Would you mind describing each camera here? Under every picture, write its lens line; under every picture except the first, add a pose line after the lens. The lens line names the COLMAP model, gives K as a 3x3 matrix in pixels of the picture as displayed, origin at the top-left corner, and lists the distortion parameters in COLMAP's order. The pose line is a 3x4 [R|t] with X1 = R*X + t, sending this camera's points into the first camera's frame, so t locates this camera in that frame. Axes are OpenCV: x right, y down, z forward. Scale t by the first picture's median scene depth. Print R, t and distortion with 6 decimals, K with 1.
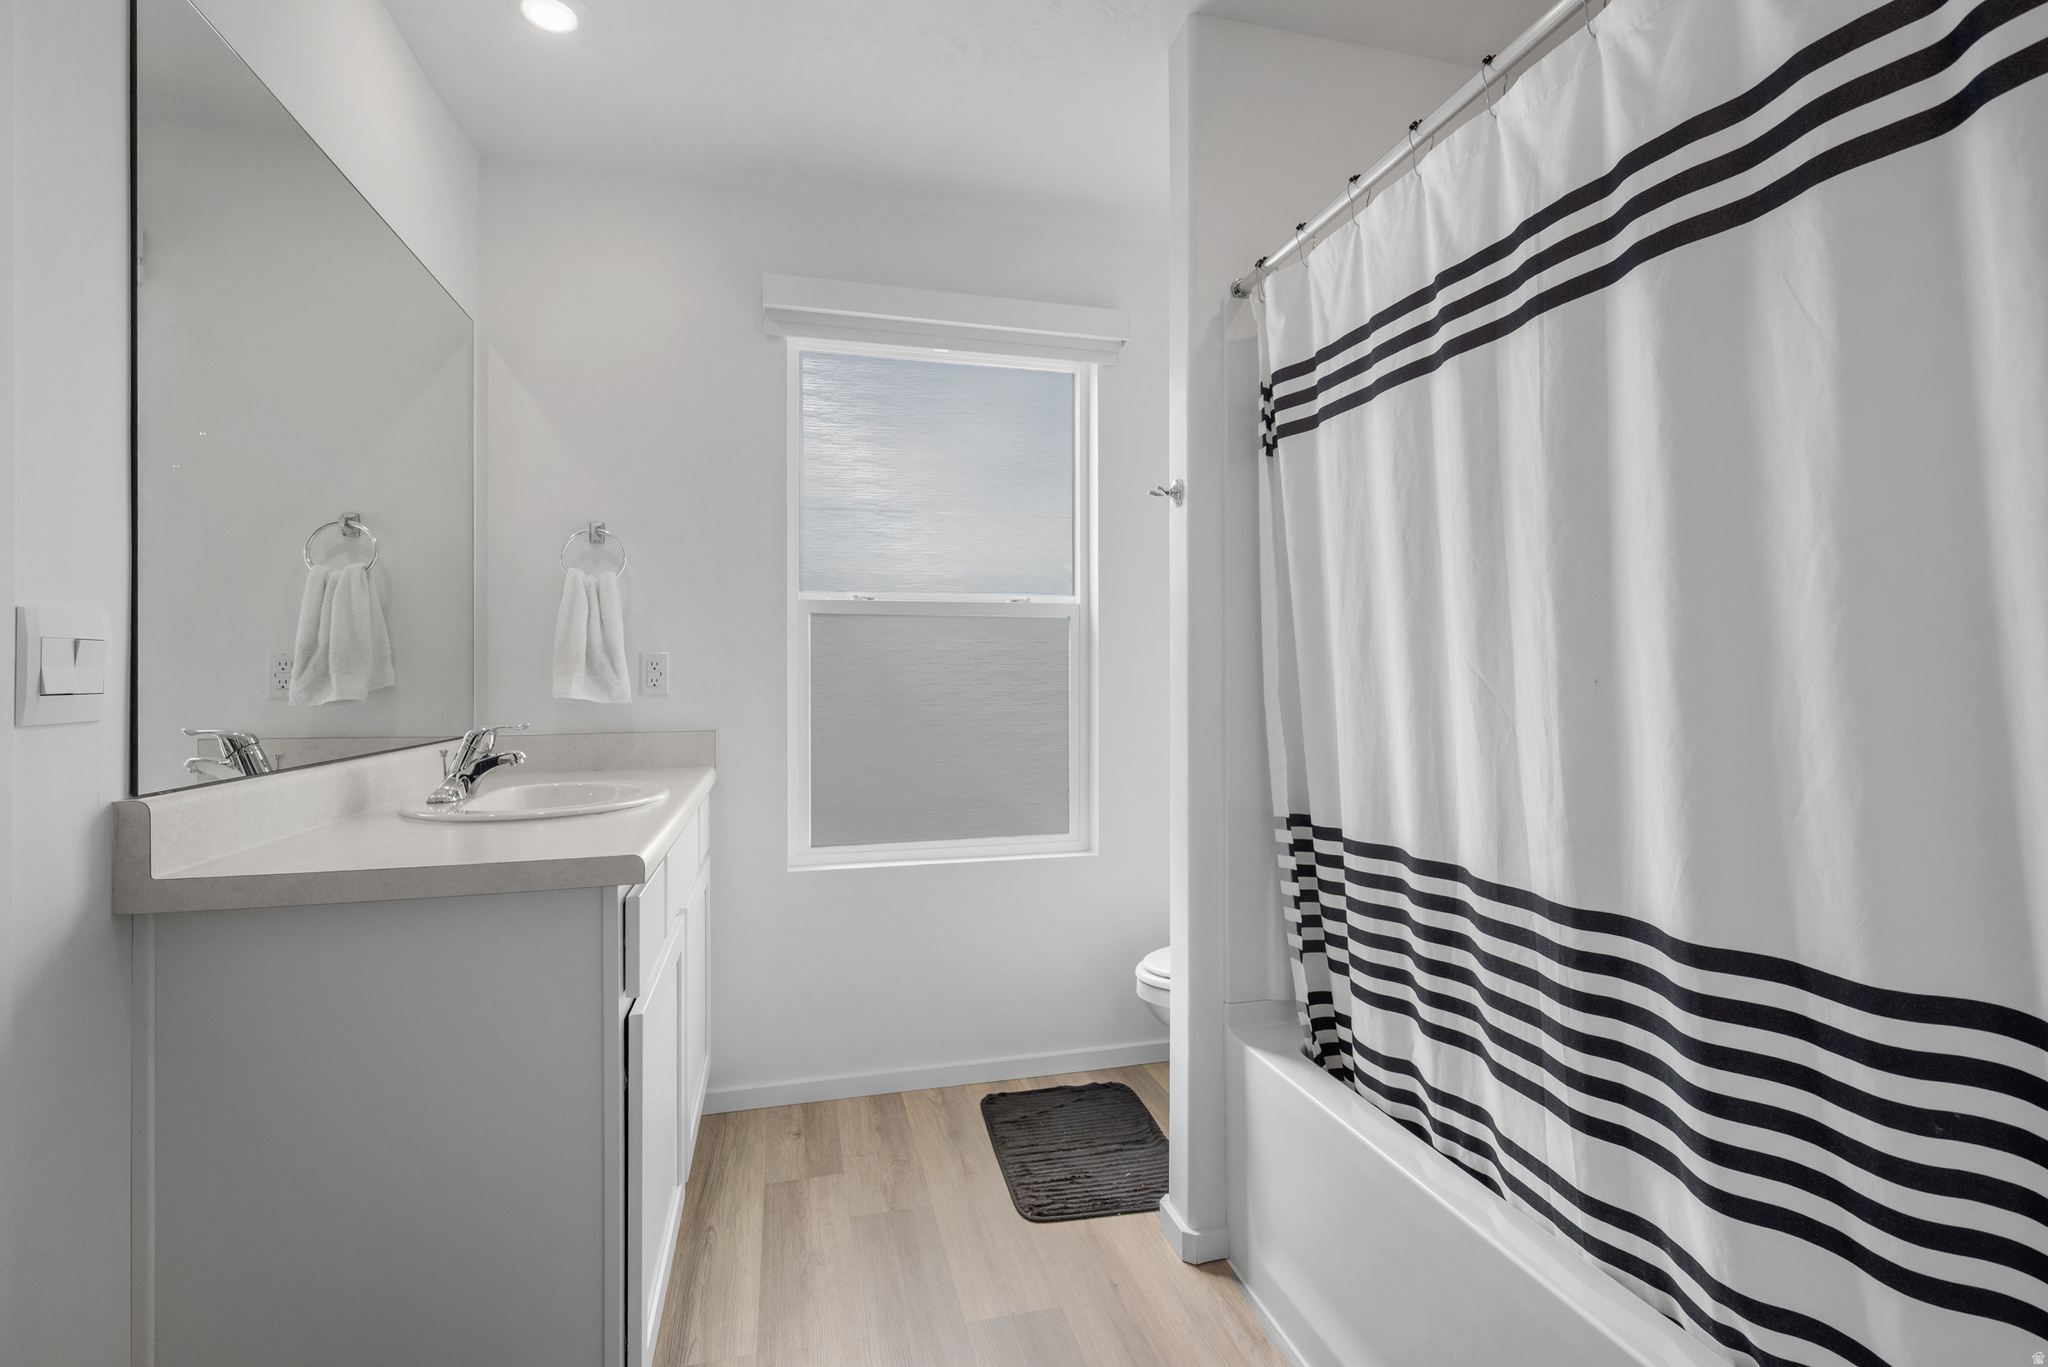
lens RADIAL K [[964.7, 0, 1029.1], [0, 964.7, 679.3], [0, 0, 1]] dist [0.007683, -0.002075]
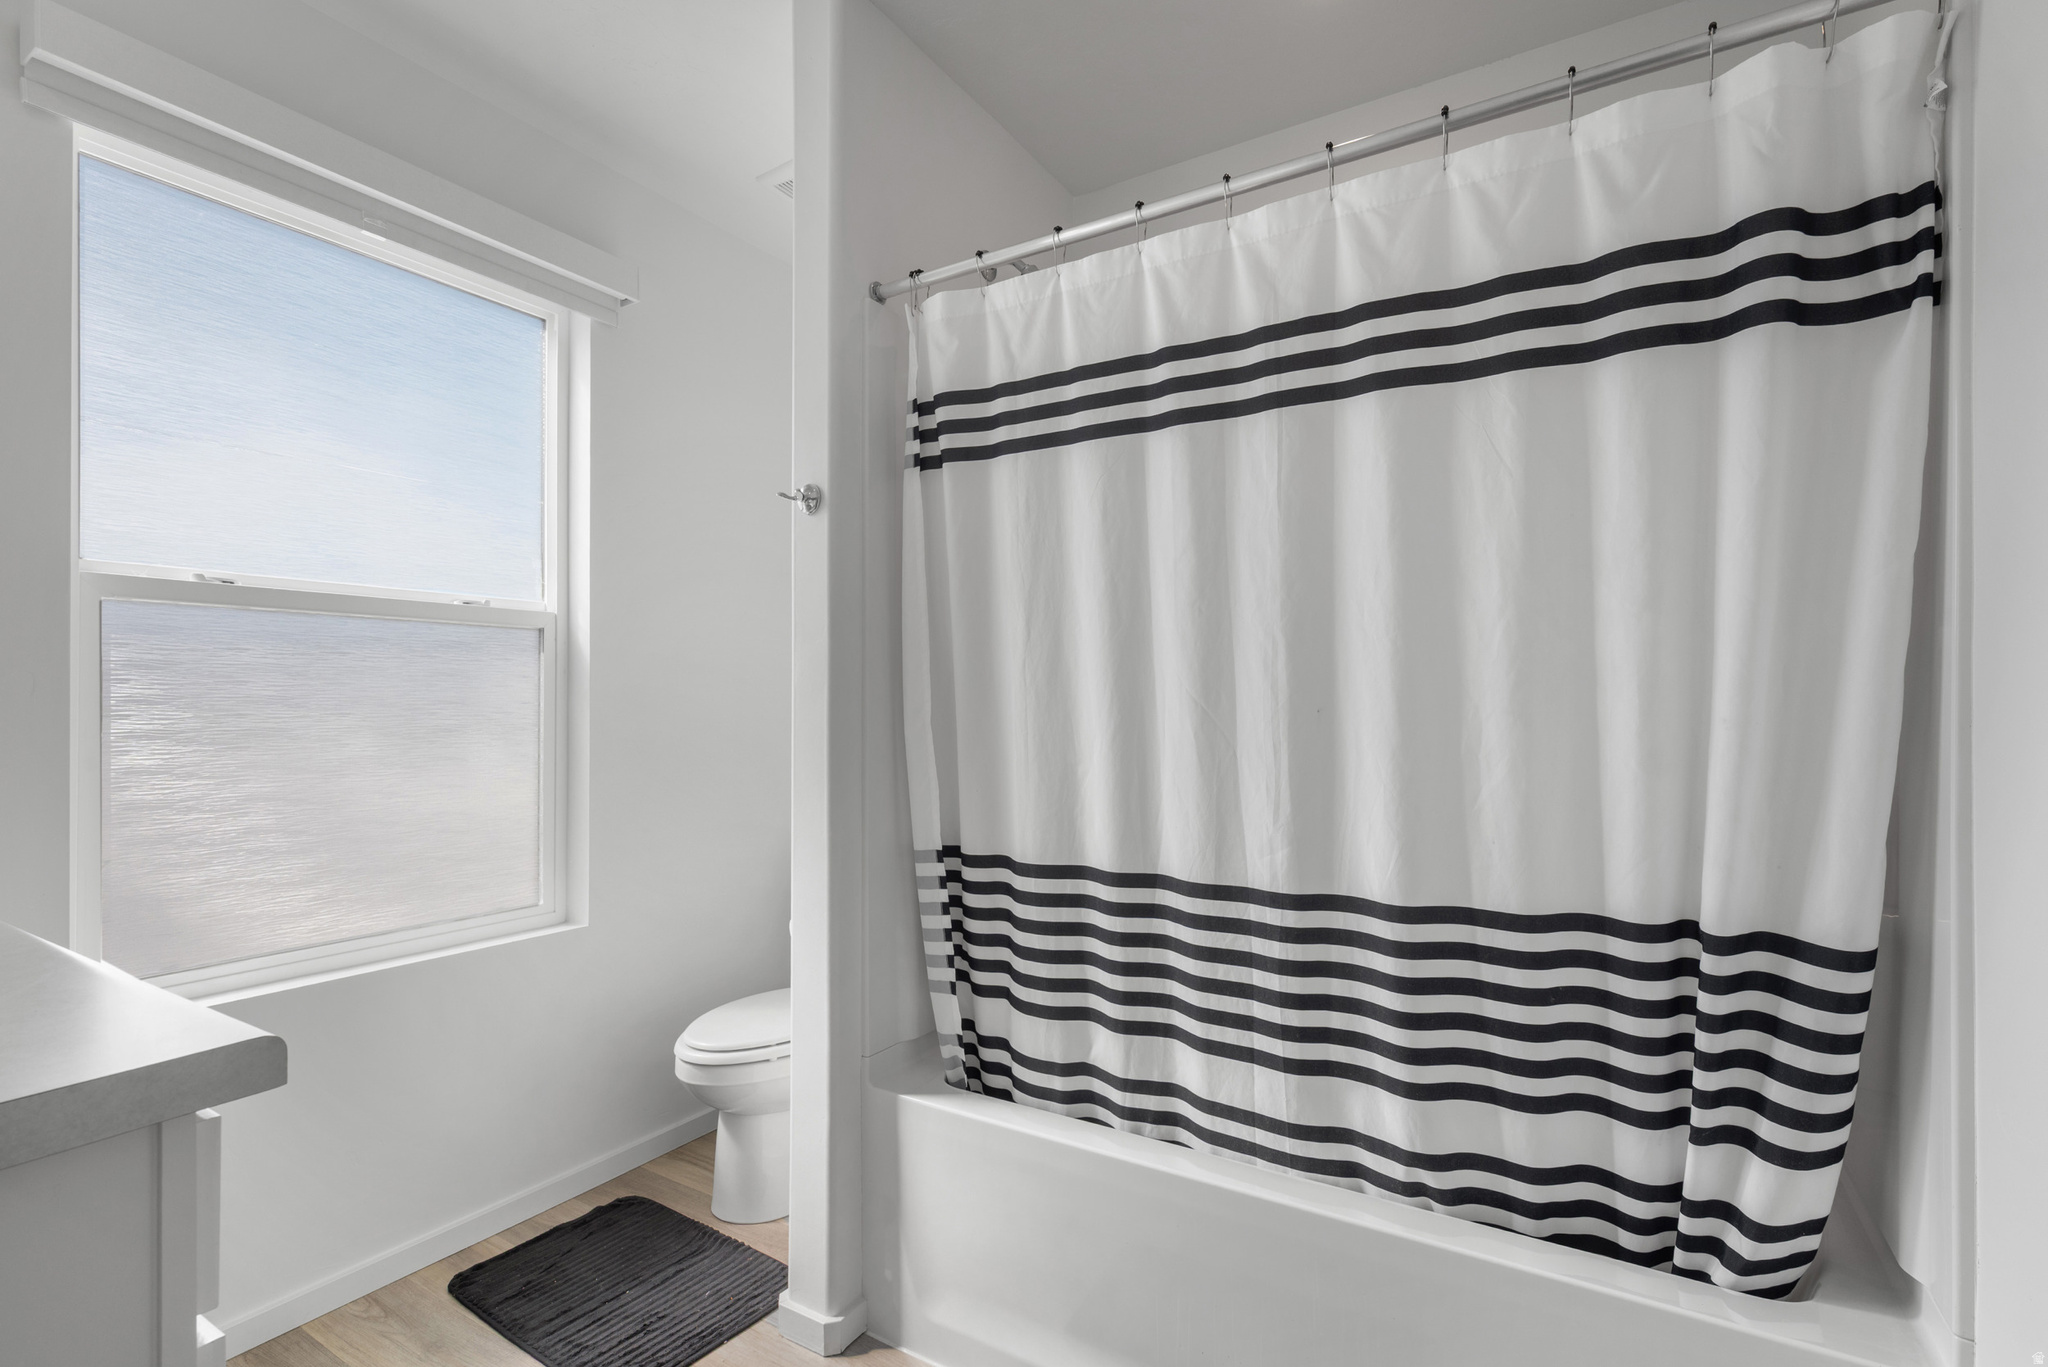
lens RADIAL K [[964.7, 0, 1064.8], [0, 964.7, 708.5], [0, 0, 1]] dist [0.007683, -0.002075]
pose [[0.704283, 0.001774, 0.709917, -0.343485], [-0.002101, 0.999998, -0.000415, -0.000080], [-0.709916, -0.001199, 0.704285, 0.224067]]
